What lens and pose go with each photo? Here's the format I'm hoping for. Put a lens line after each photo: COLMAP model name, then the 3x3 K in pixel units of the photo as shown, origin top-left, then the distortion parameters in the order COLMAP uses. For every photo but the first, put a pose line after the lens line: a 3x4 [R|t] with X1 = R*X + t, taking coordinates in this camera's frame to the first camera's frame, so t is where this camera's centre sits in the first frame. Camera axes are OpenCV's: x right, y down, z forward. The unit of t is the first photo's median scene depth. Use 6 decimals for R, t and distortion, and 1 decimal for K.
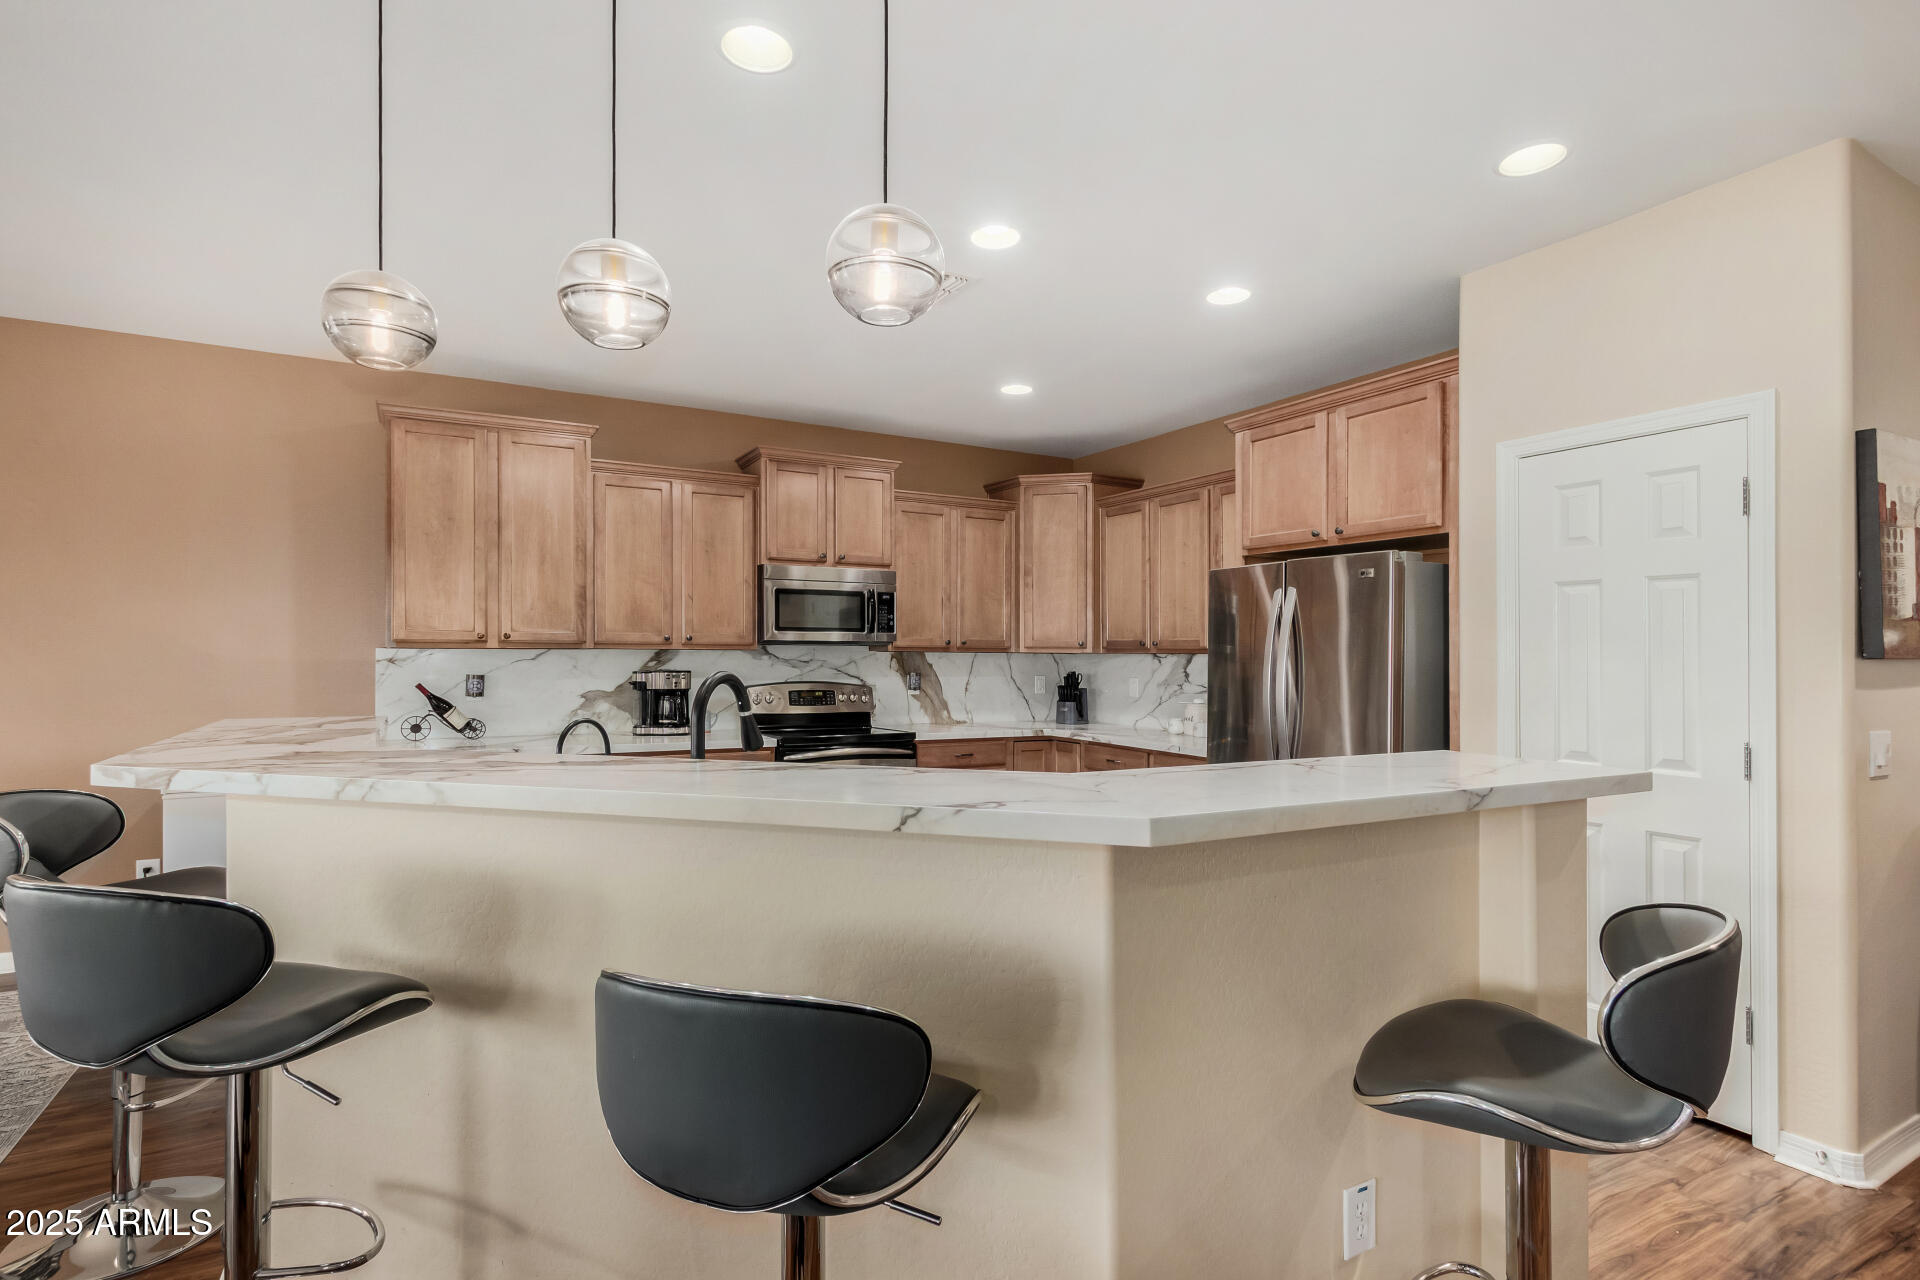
lens RADIAL K [[932.3, 0, 959.2], [0, 932.3, 659.5], [0, 0, 1]] dist [0.005117, 0.000072]
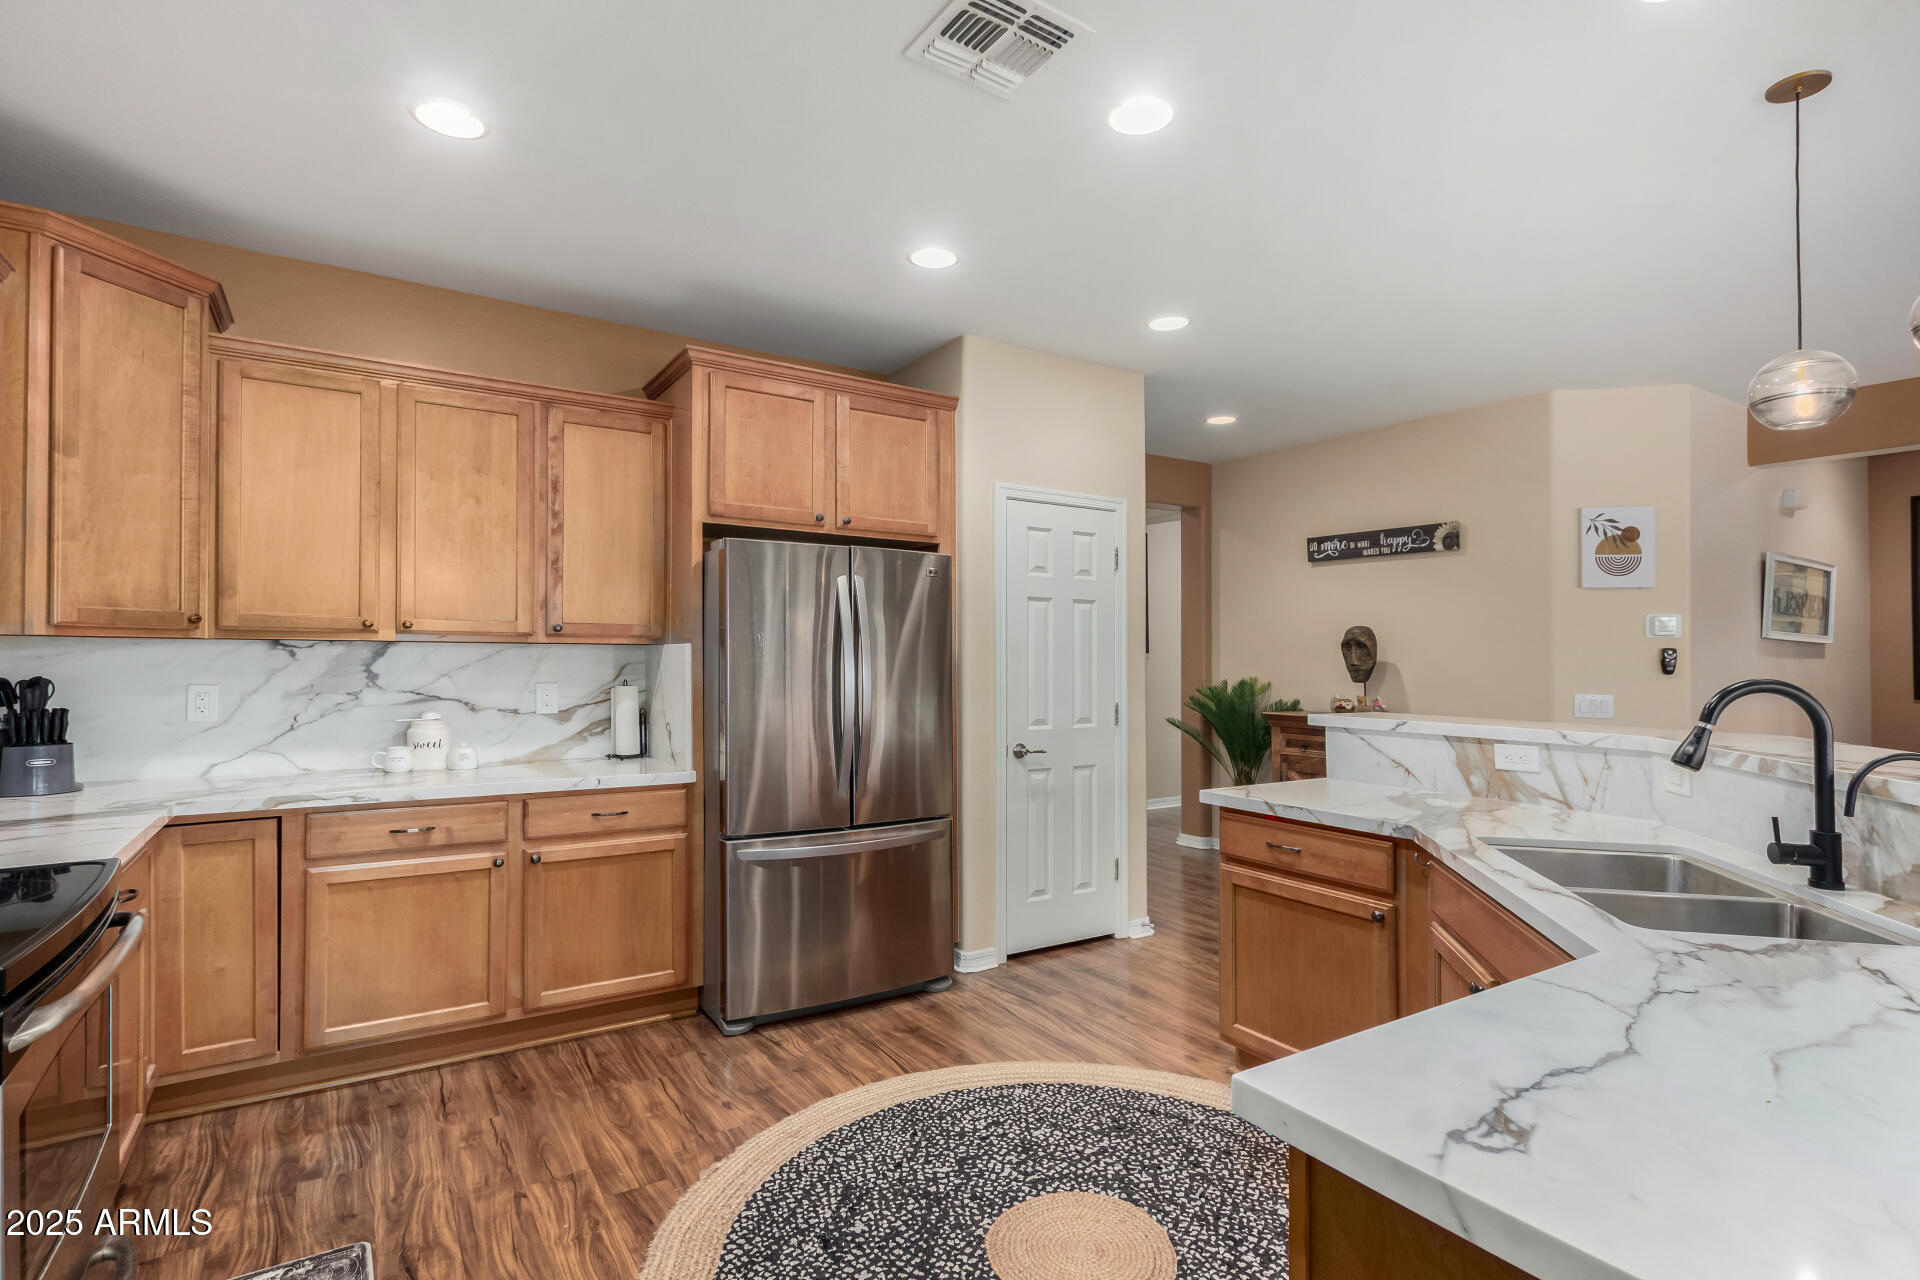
lens RADIAL K [[926.6, 0, 954.3], [0, 926.6, 640.1], [0, 0, 1]] dist [0.000084, -0.000263]
pose [[-0.049146, 0.009067, 0.998750, -0.426737], [-0.005371, 0.999942, -0.009342, -0.004166], [-0.998777, -0.005823, -0.049095, 0.712624]]
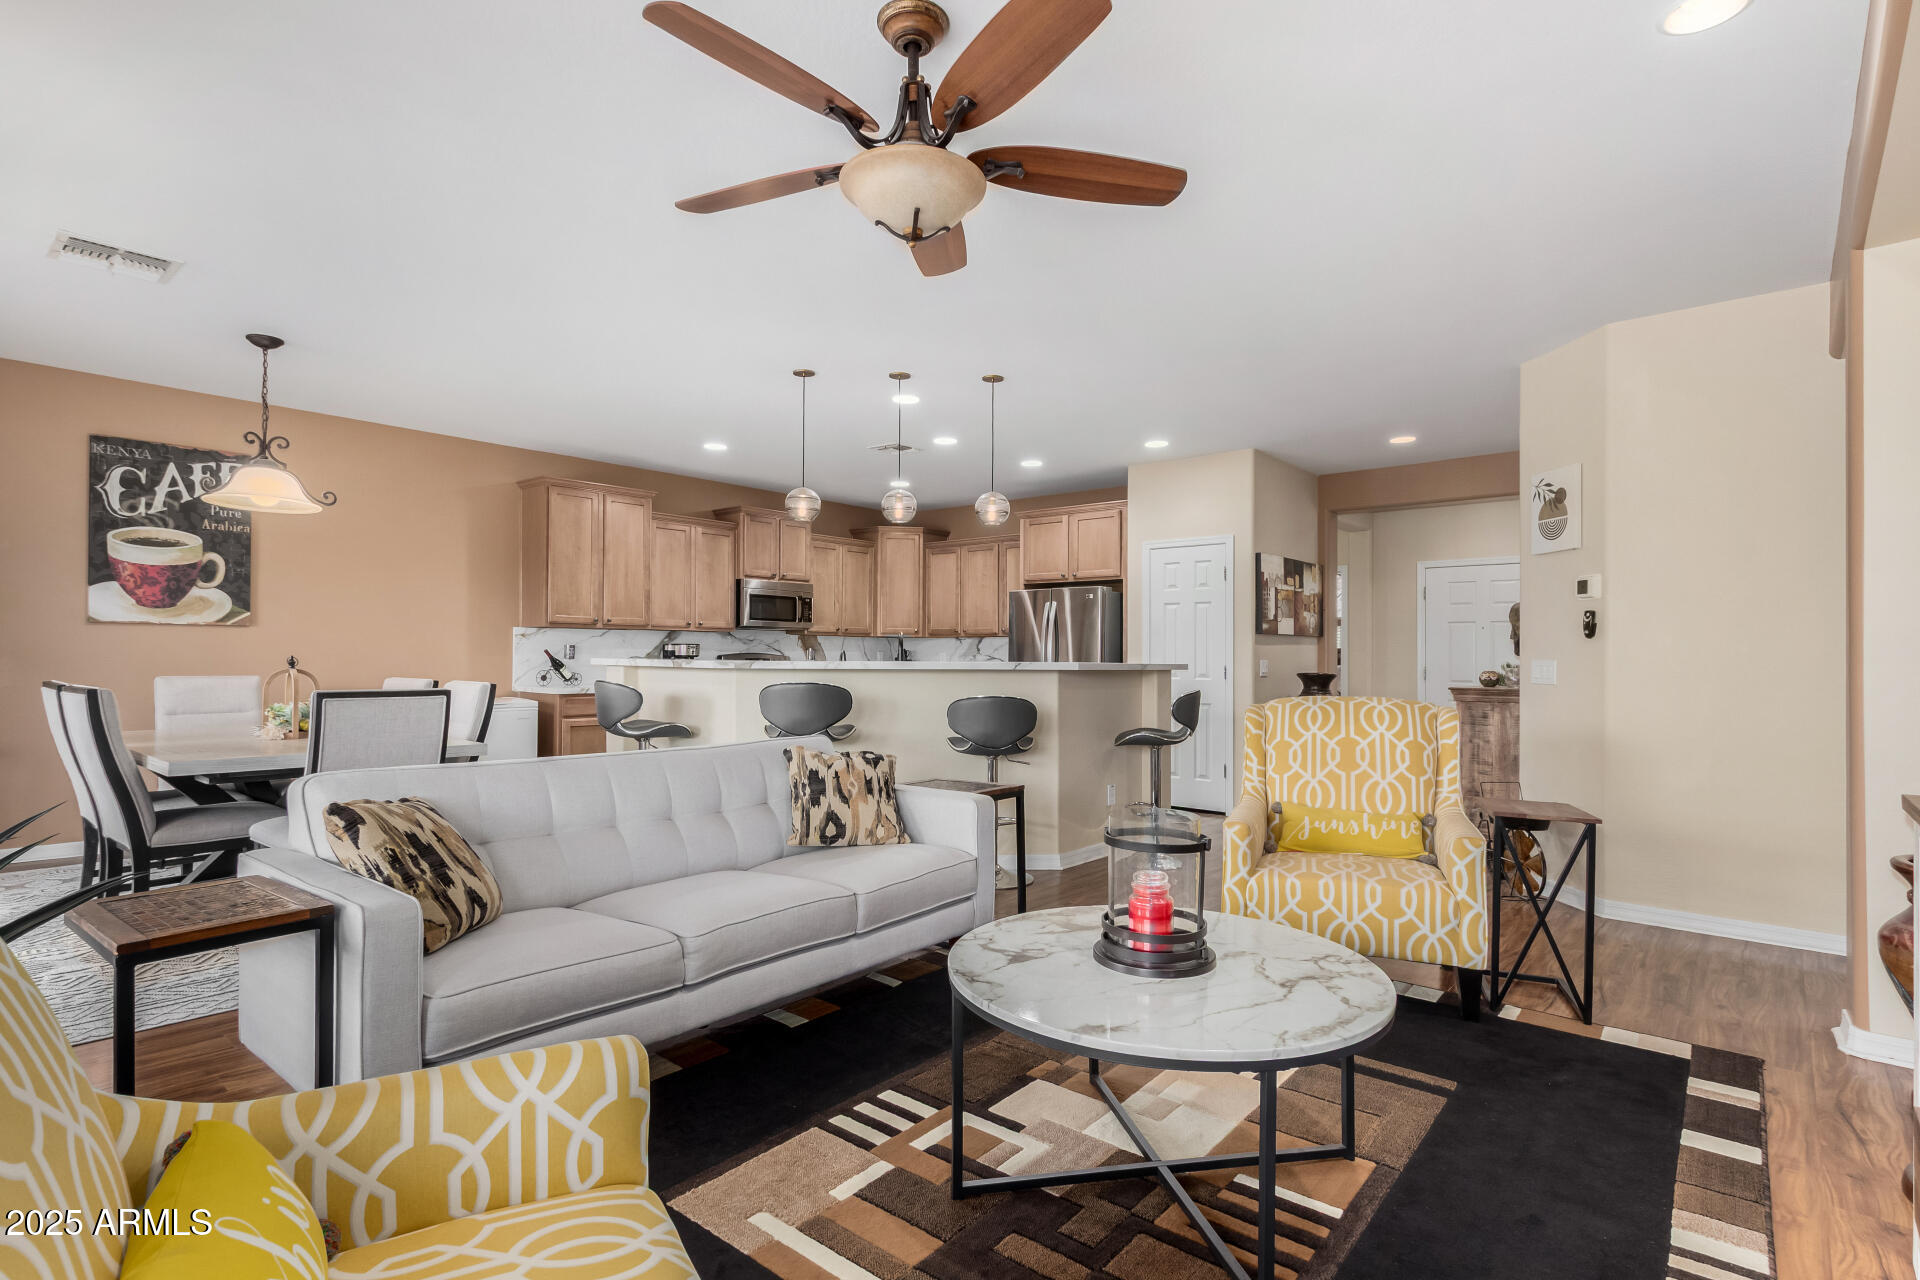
lens RADIAL K [[921.0, 0, 958.3], [0, 921.0, 645.8], [0, 0, 1]] dist [0.000234, -0.001603]
pose [[0.941421, 0.005065, 0.337196, -0.394687], [-0.000252, 0.999897, -0.014318, 0.036731], [-0.337234, 0.013394, 0.941325, -0.630116]]
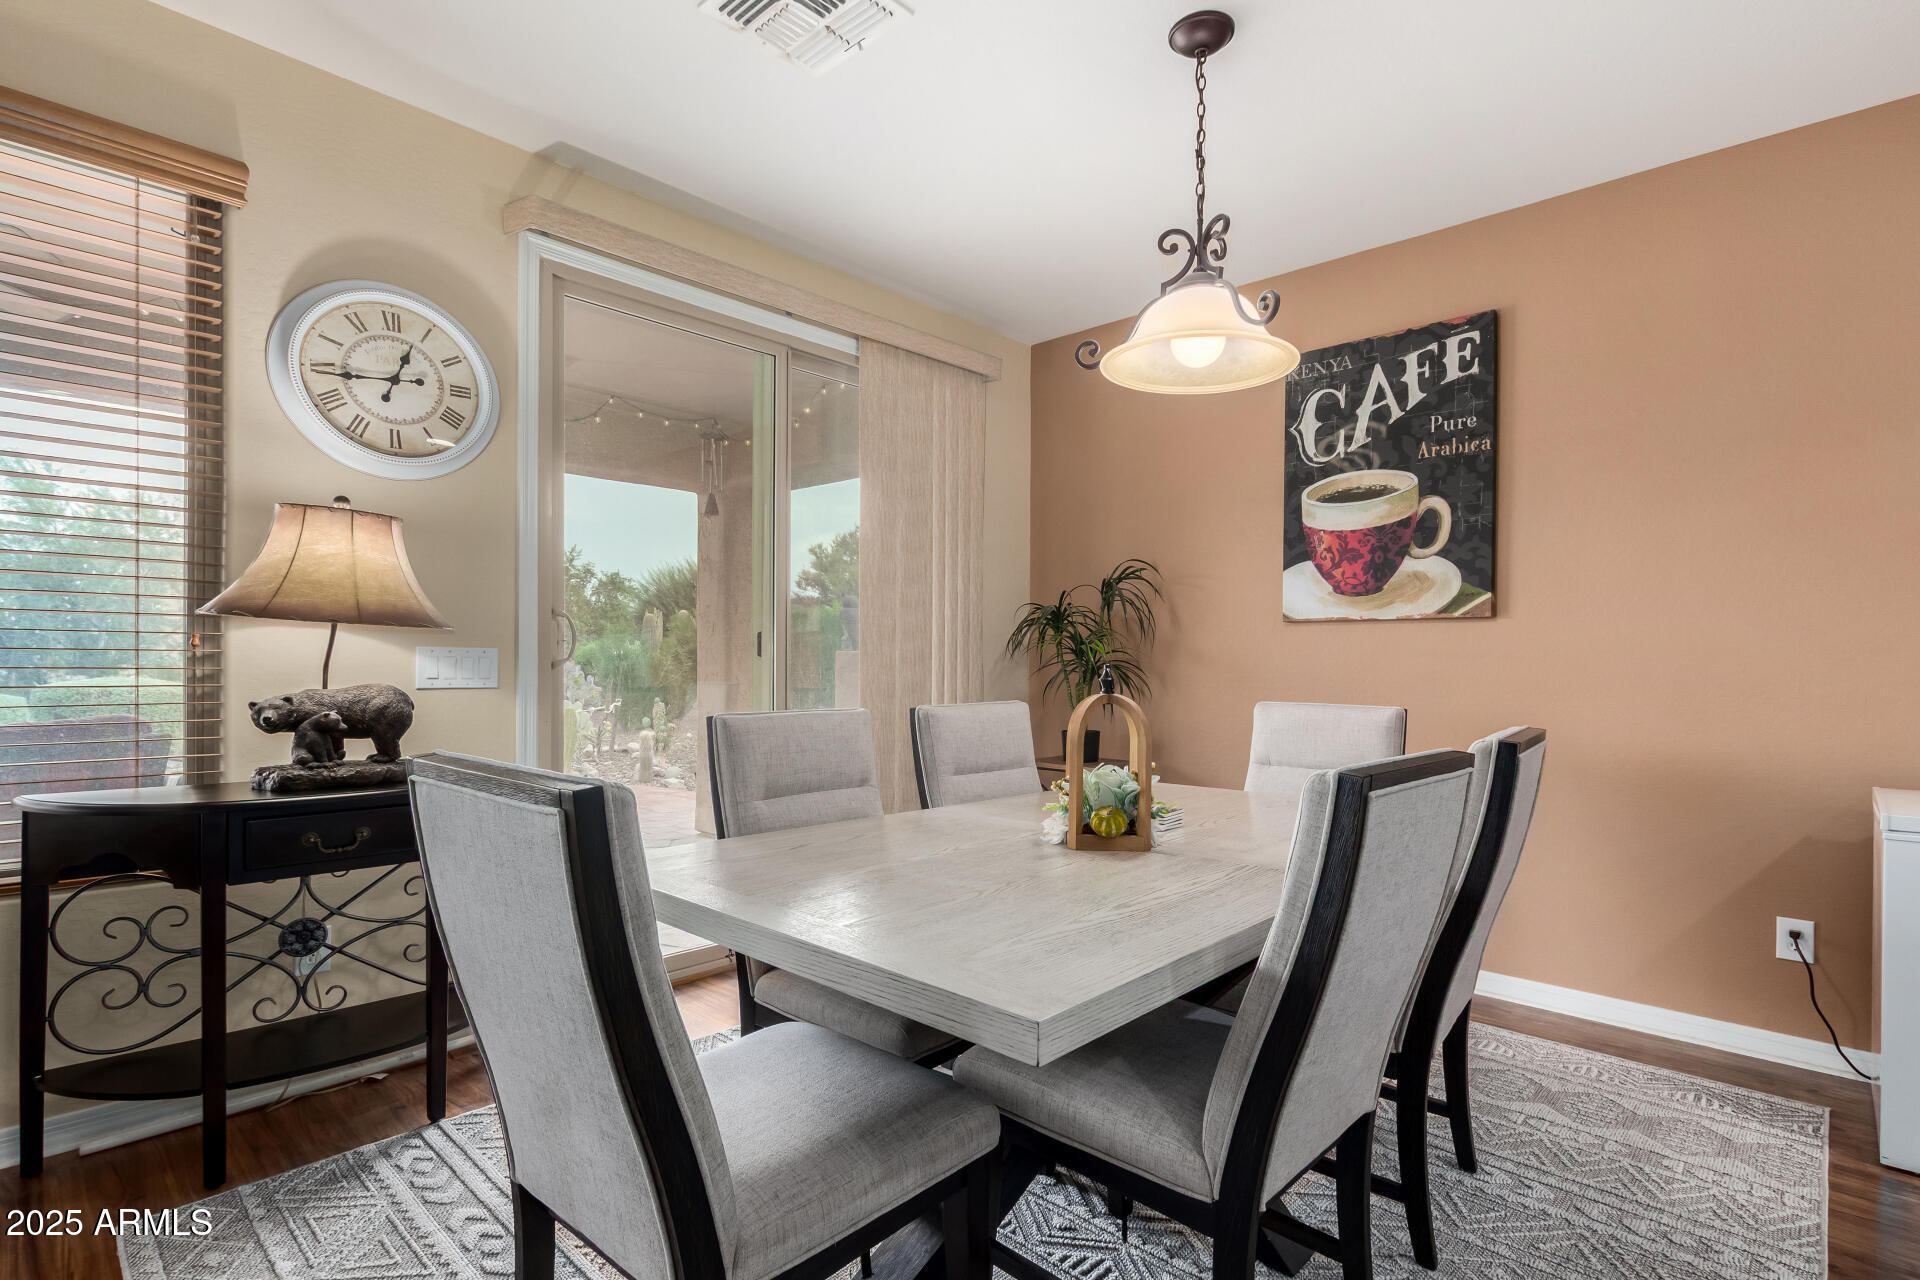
lens RADIAL K [[932.3, 0, 959.2], [0, 932.3, 659.5], [0, 0, 1]] dist [0.005117, 0.000072]
pose [[0.294477, 0.000028, -0.955659, -0.331416], [-0.008177, 0.999963, -0.002491, 0.029696], [0.955624, 0.008548, 0.294467, 0.192983]]
